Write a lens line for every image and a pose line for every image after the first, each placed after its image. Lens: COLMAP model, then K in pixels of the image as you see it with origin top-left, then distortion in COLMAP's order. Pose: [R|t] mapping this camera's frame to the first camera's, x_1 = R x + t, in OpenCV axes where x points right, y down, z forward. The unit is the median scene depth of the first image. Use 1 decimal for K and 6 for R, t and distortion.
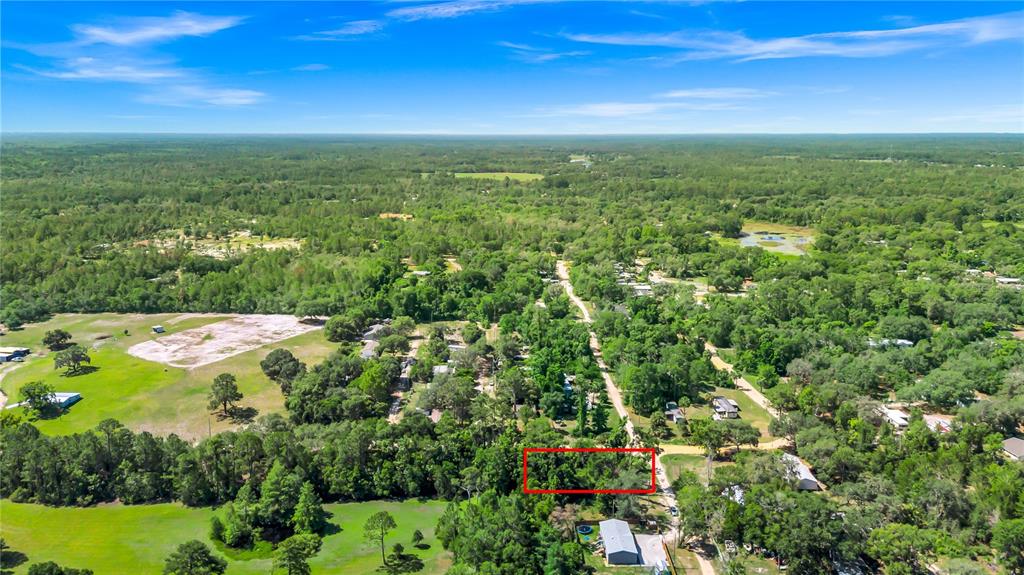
lens RADIAL K [[735.2, 0, 514.9], [0, 735.2, 291.1], [0, 0, 1]] dist [0.052437, -0.006613]
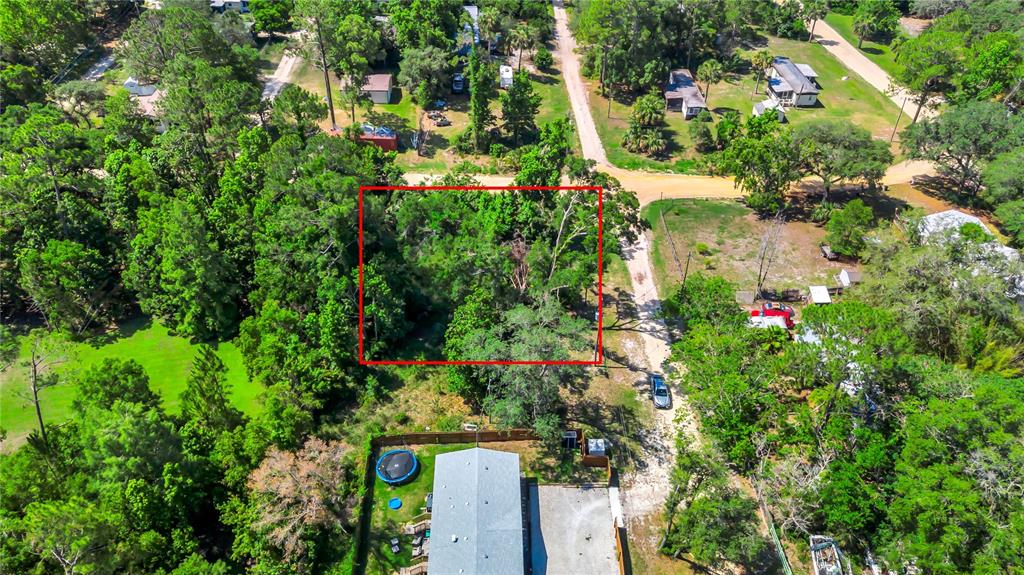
lens RADIAL K [[735.2, 0, 514.9], [0, 735.2, 291.1], [0, 0, 1]] dist [0.052437, -0.006613]
pose [[0.999939, 0.008282, 0.007244, 0.108593], [-0.010639, 0.895614, 0.444705, 0.070255], [-0.002804, -0.444755, 0.895648, 0.538891]]
